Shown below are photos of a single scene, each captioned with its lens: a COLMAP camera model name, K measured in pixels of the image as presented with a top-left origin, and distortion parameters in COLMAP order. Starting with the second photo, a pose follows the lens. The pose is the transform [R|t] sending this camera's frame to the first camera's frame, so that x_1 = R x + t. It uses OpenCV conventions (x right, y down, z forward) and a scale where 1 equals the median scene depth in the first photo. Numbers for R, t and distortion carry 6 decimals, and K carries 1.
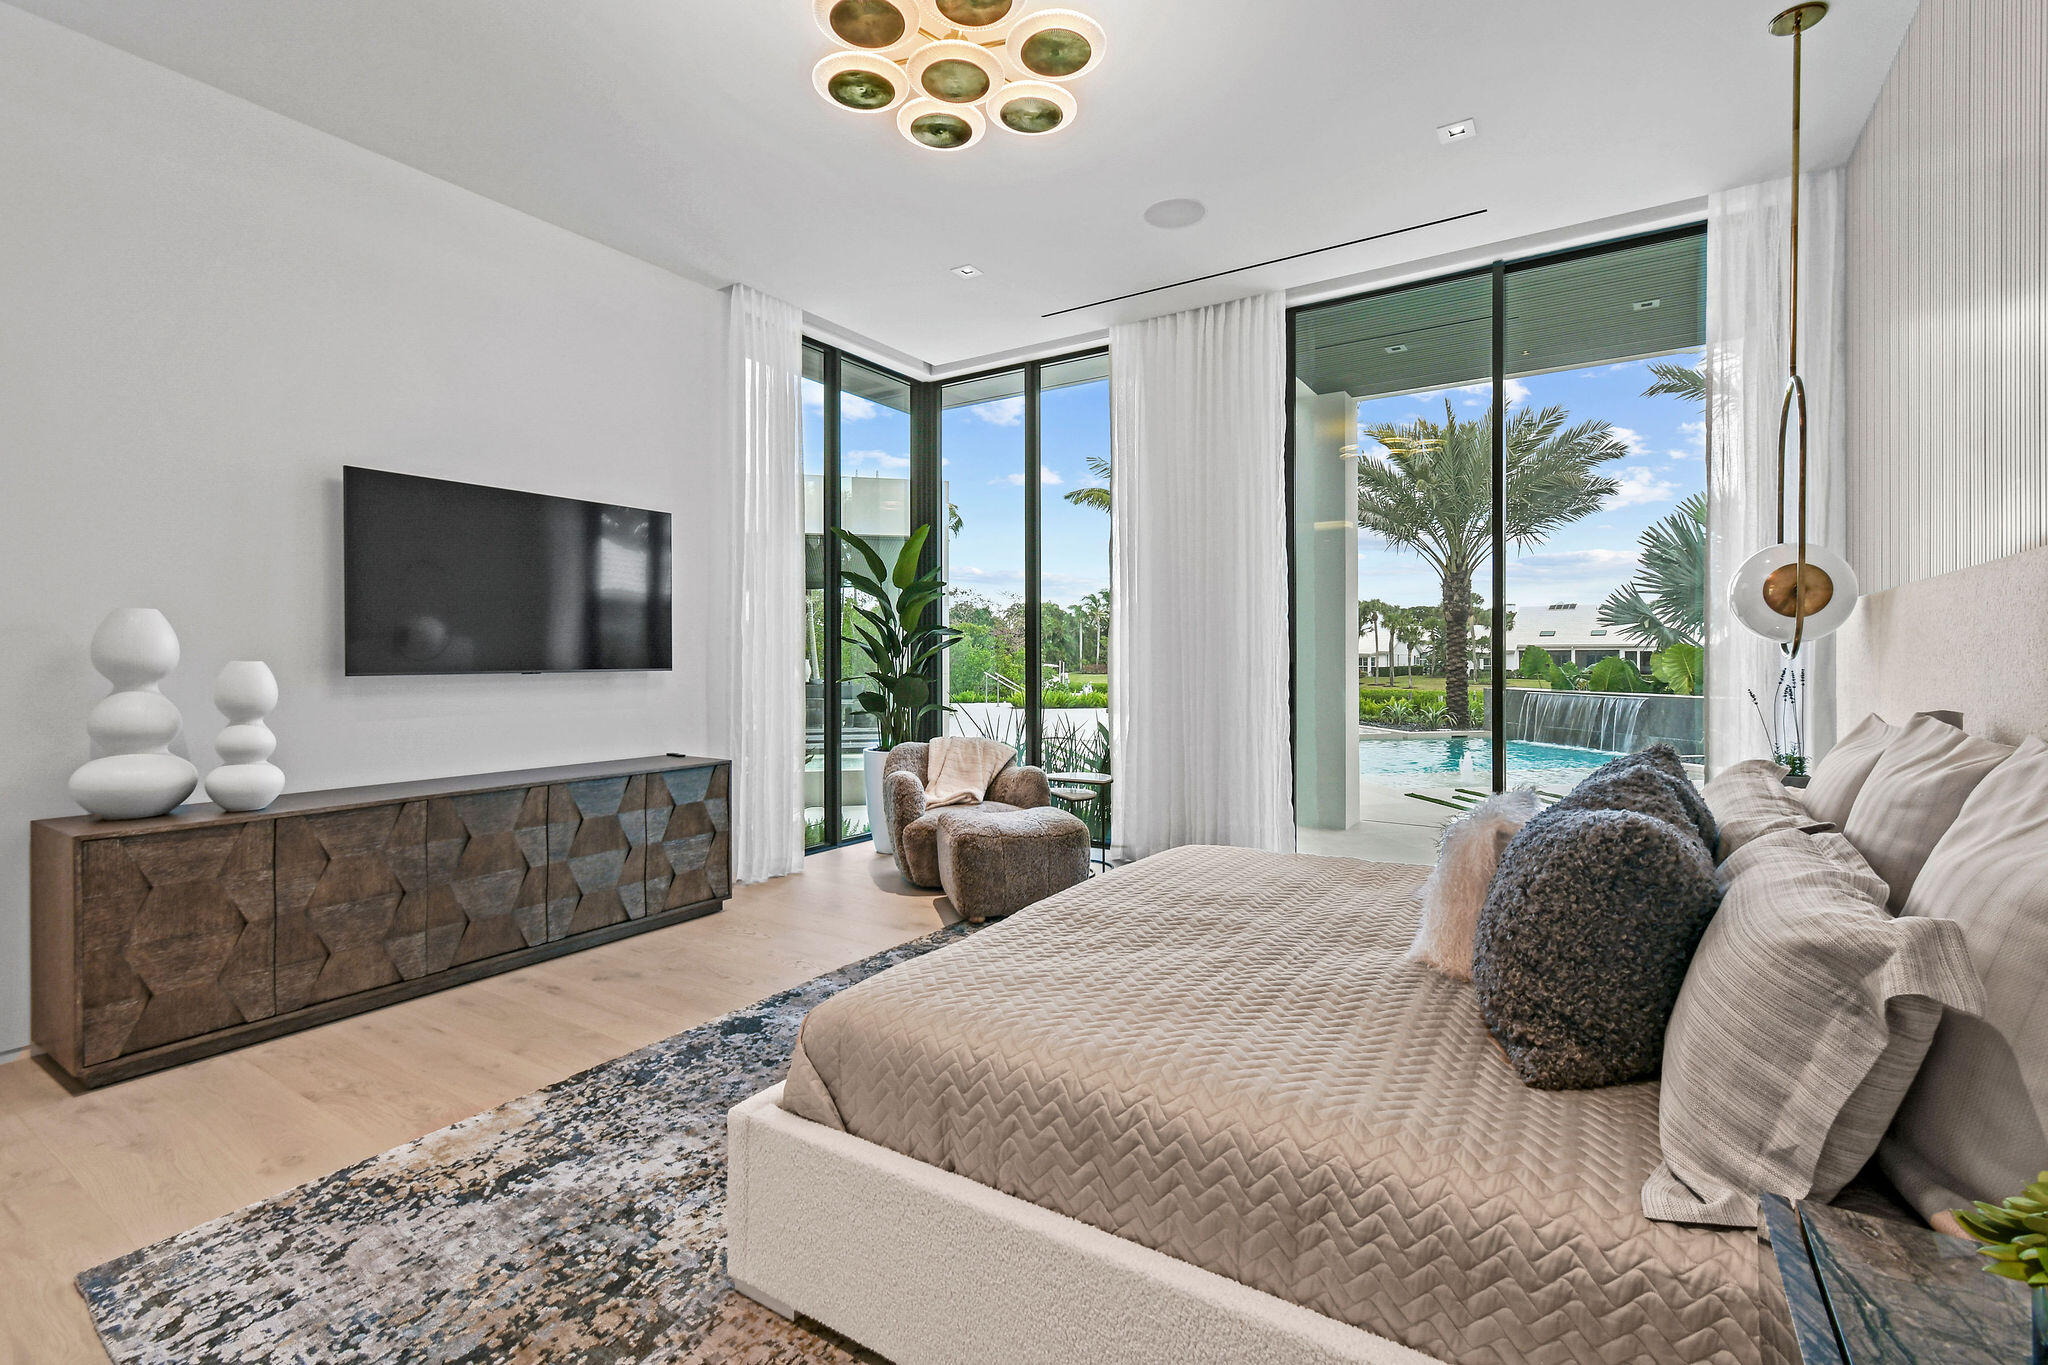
lens RADIAL K [[919.2, 0, 1035.3], [0, 919.2, 659.0], [0, 0, 1]] dist [0.008671, -0.005575]
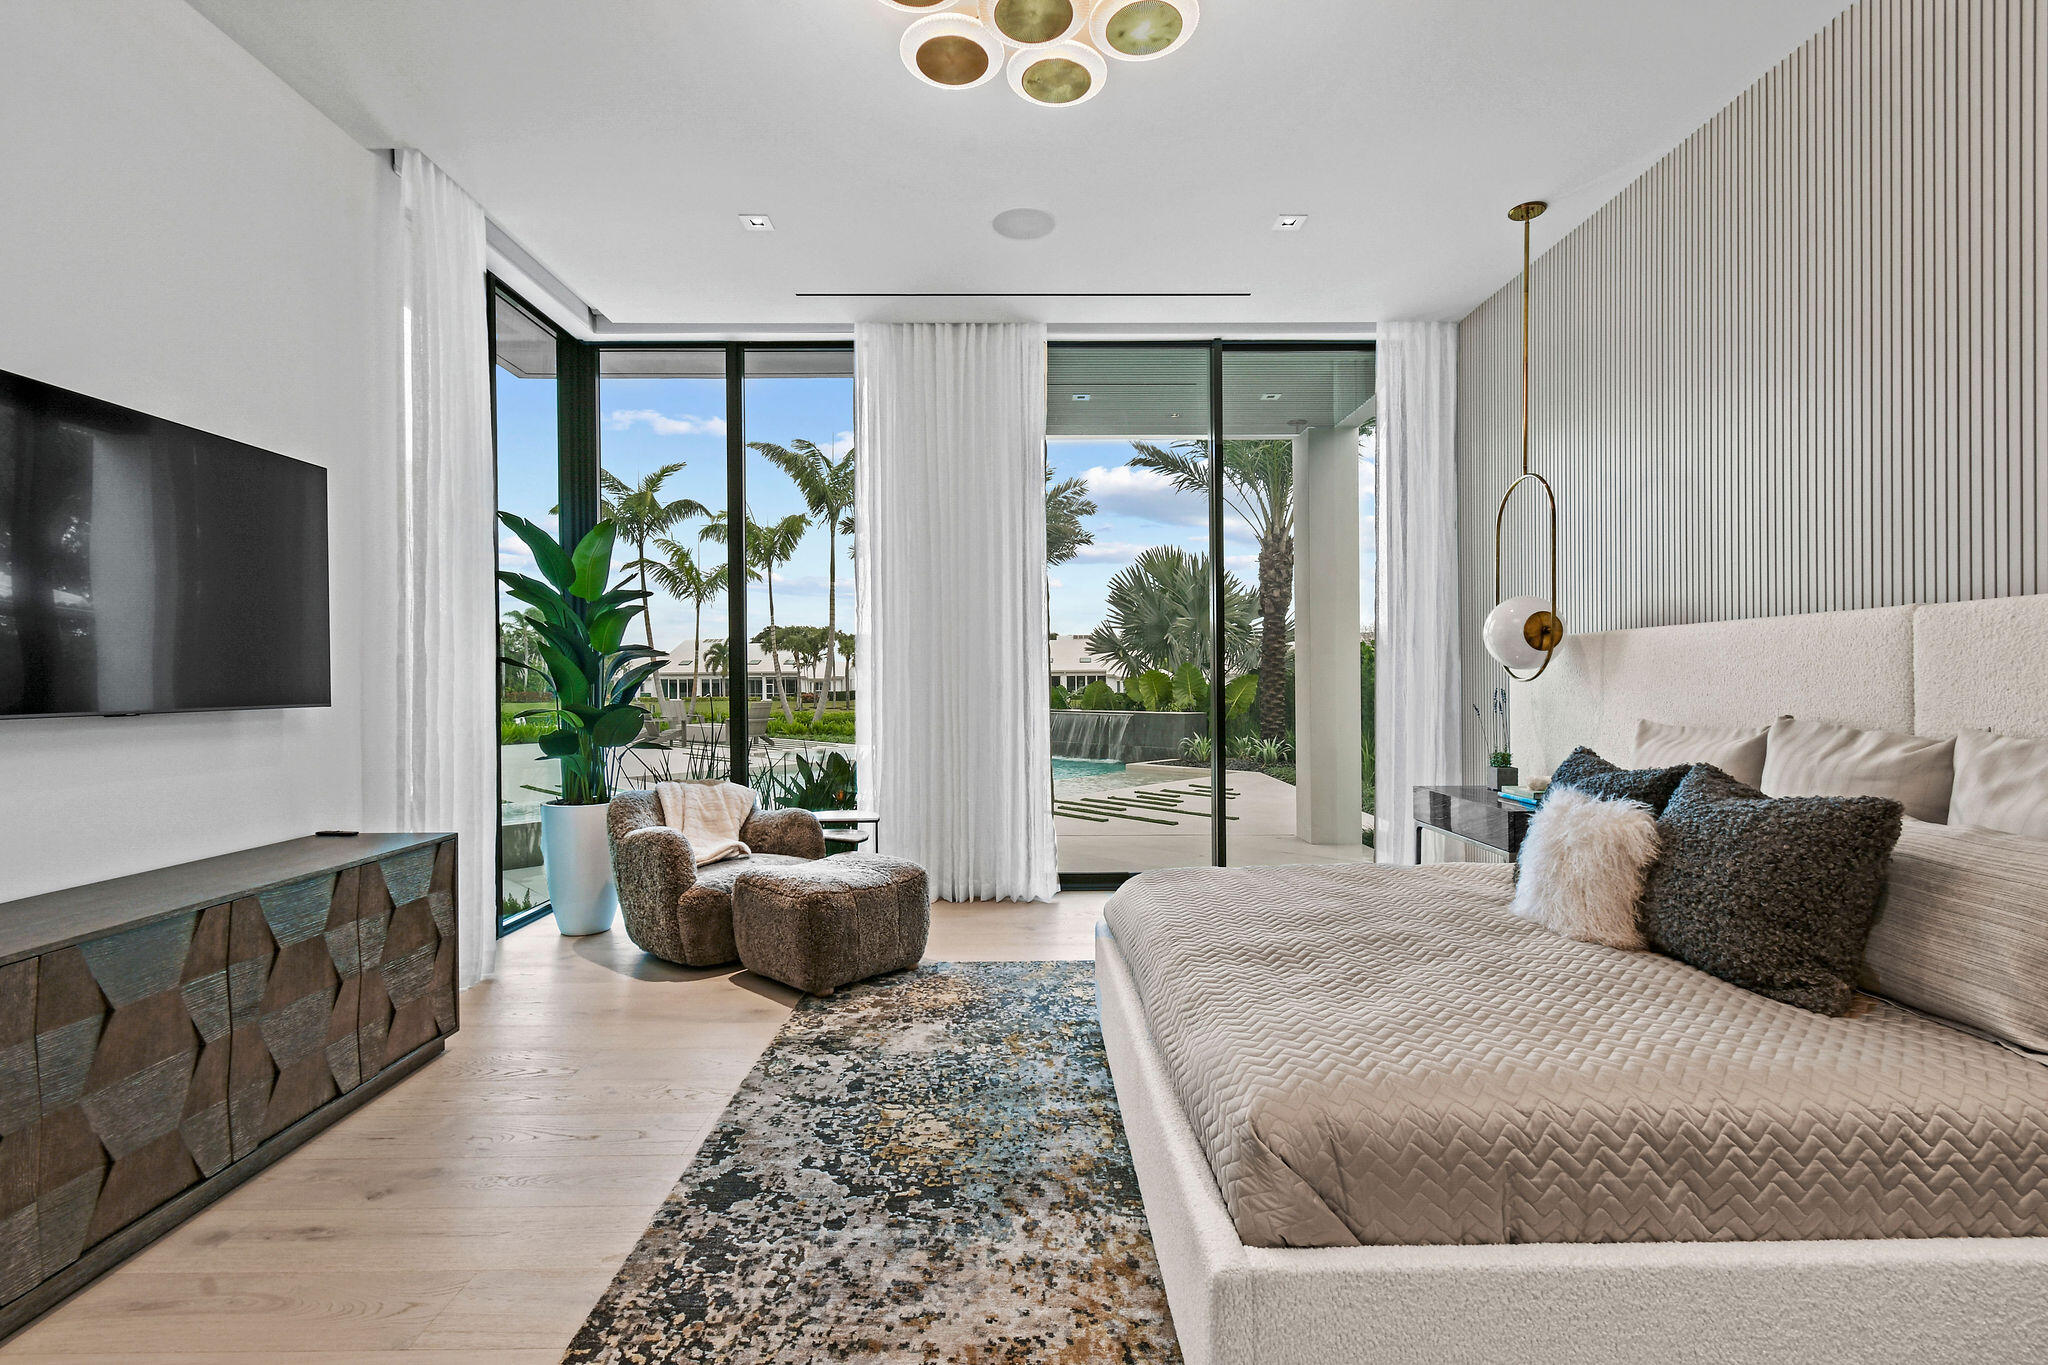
lens RADIAL K [[919.2, 0, 1026.1], [0, 919.2, 683.7], [0, 0, 1]] dist [0.008671, -0.005575]
pose [[0.835537, -0.006143, 0.549401, -0.389380], [0.006368, 0.999979, 0.001497, -0.002157], [-0.549398, 0.002247, 0.835558, 0.194547]]
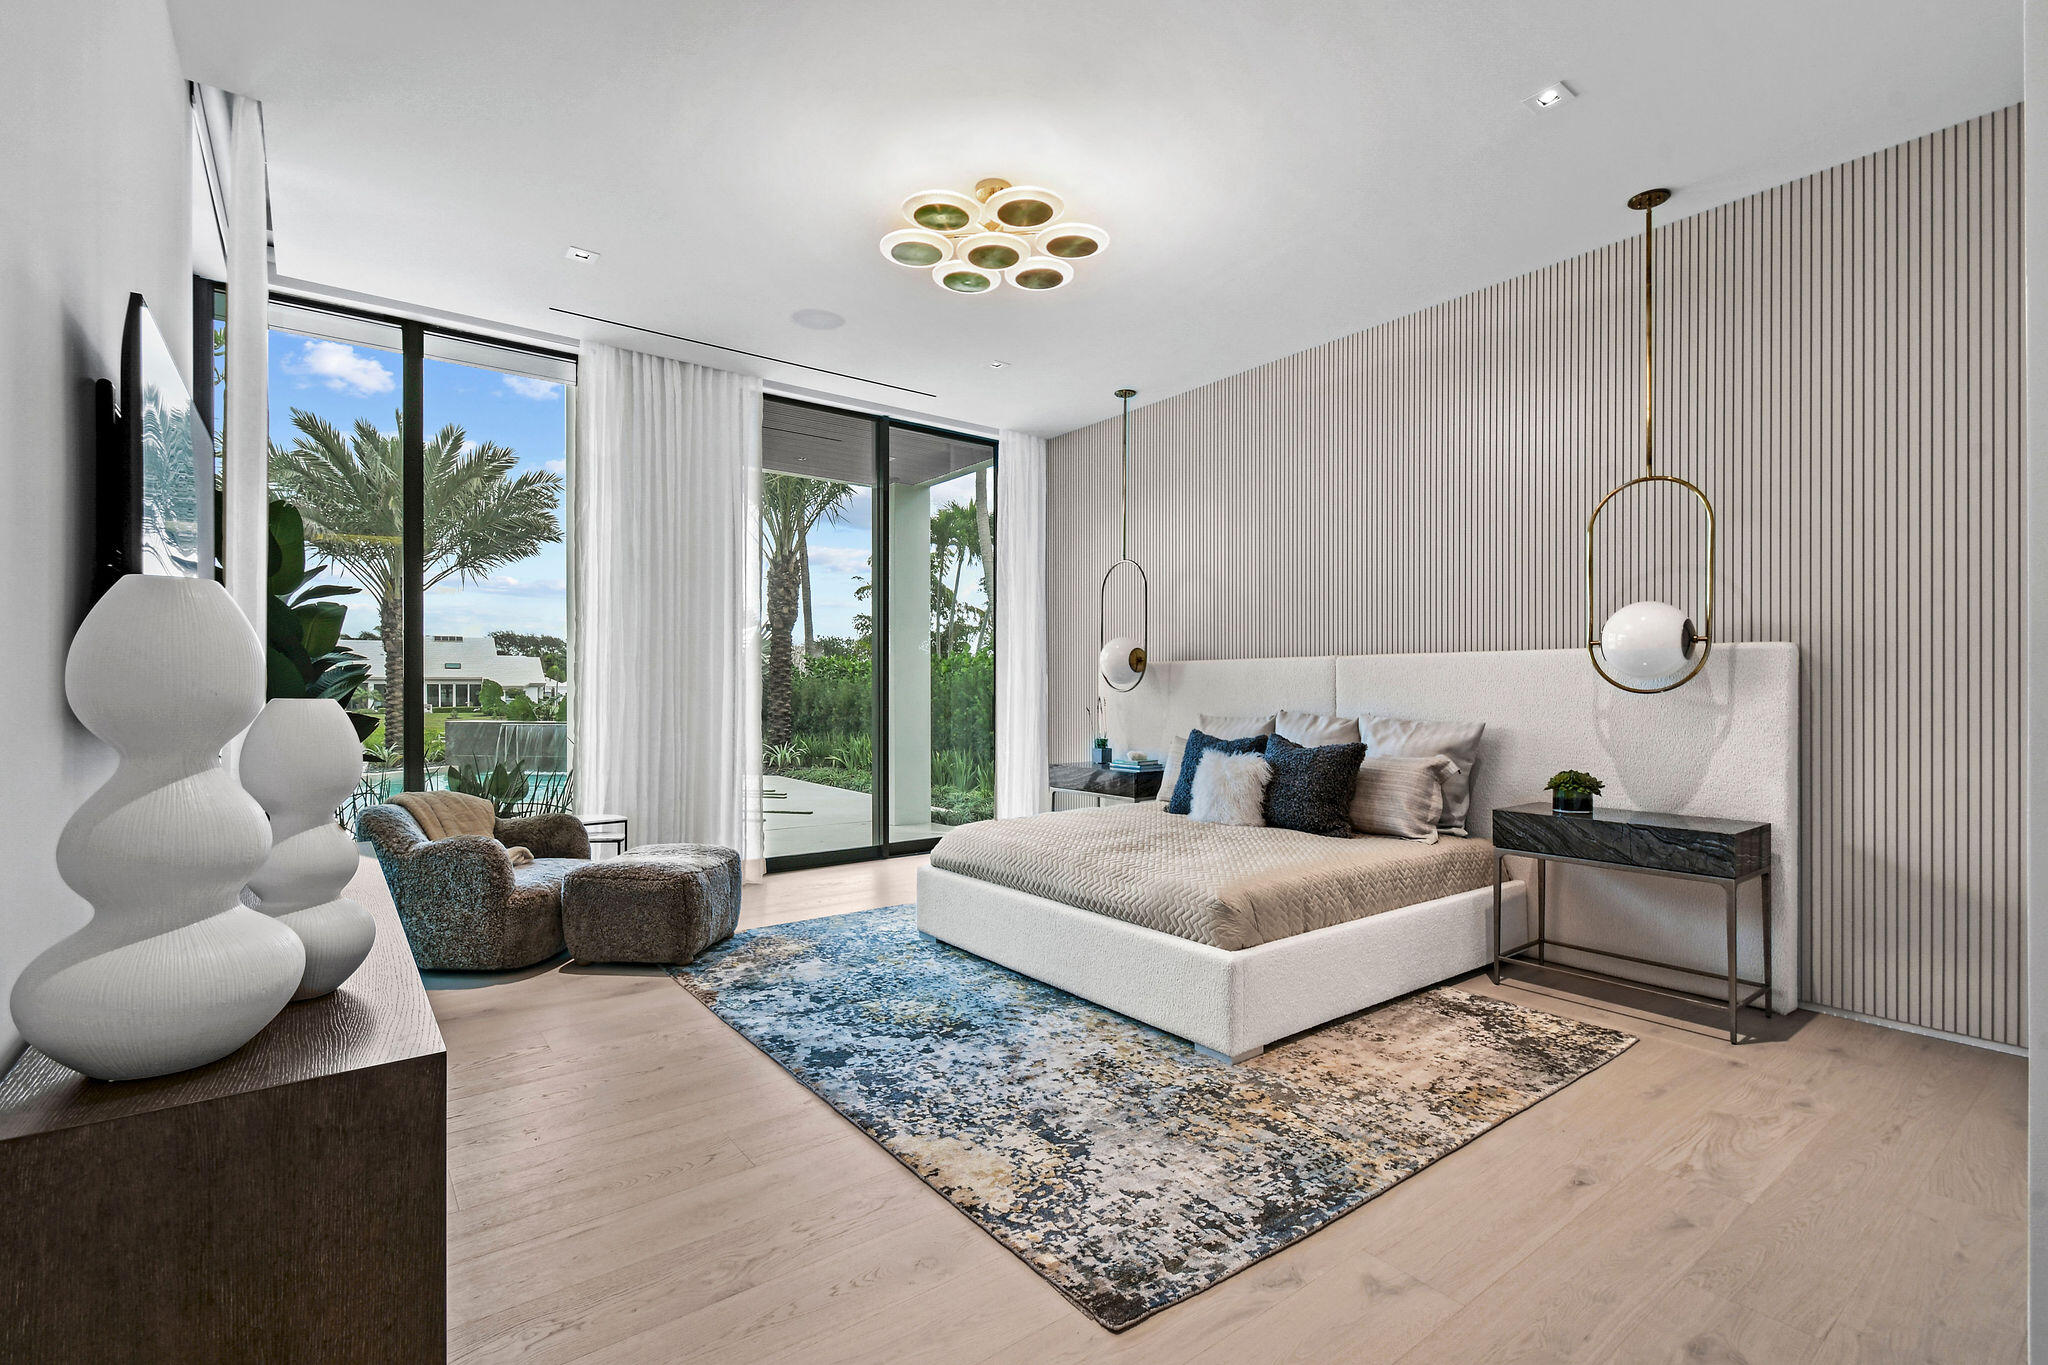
lens RADIAL K [[919.2, 0, 1042.9], [0, 919.2, 689.6], [0, 0, 1]] dist [0.008671, -0.005575]
pose [[0.333359, 0.000969, 0.942799, -0.892894], [0.001144, 0.999998, -0.001433, -0.001640], [-0.942799, 0.001556, 0.333358, 0.335009]]
